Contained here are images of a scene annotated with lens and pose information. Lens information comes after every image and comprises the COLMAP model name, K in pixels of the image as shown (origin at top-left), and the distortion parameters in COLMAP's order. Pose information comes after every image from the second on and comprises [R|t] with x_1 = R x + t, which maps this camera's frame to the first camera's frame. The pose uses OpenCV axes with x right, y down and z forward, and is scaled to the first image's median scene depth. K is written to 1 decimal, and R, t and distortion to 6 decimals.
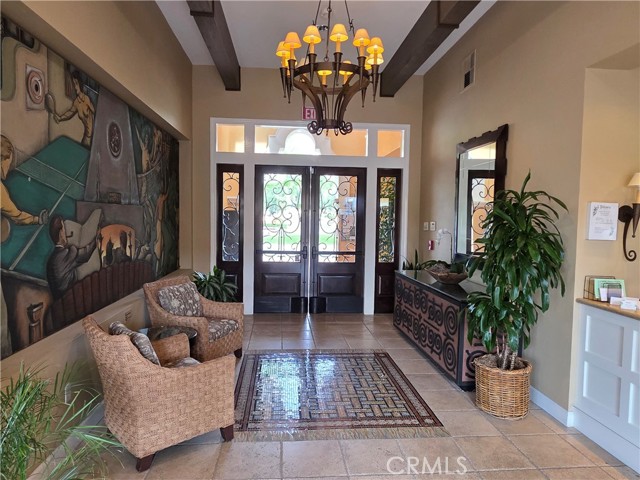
lens RADIAL K [[422.2, 0, 319.2], [0, 422.2, 239.7], [0, 0, 1]] dist [0.006465, -0.002032]
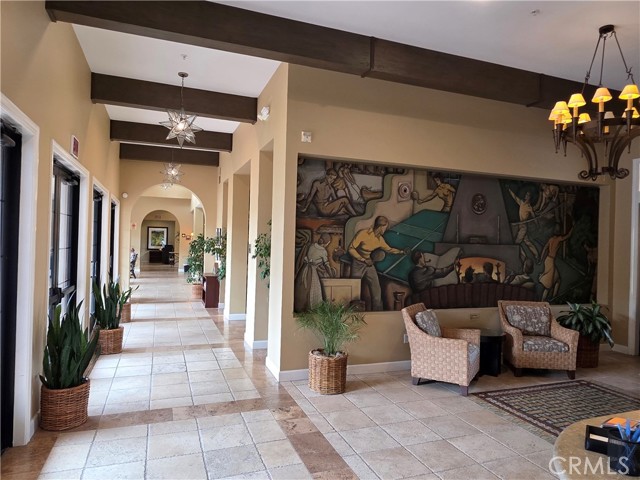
lens RADIAL K [[422.2, 0, 320.5], [0, 422.2, 239.5], [0, 0, 1]] dist [0.006465, -0.002032]
pose [[0.276345, -0.015335, -0.960936, 0.926482], [-0.075809, 0.996409, -0.037702, 0.000379], [0.958064, 0.083266, 0.274190, 0.016636]]
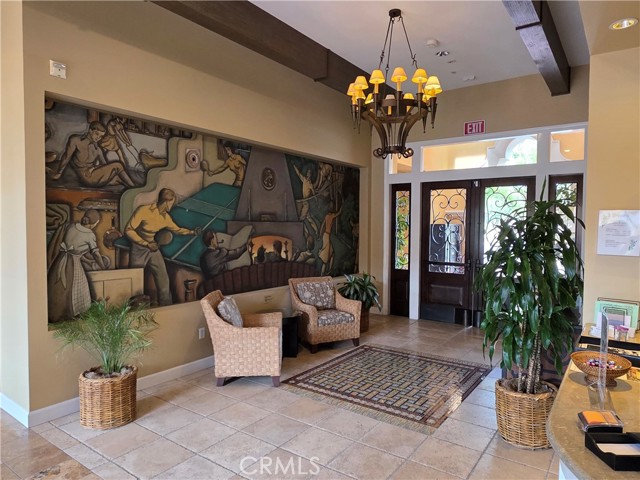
lens RADIAL K [[422.2, 0, 315.8], [0, 422.2, 240.3], [0, 0, 1]] dist [0.006465, -0.002032]
pose [[0.755813, 0.008569, -0.654731, 0.660654], [-0.029129, 0.999364, -0.020546, 0.005245], [0.654139, 0.034601, 0.755582, -0.004300]]
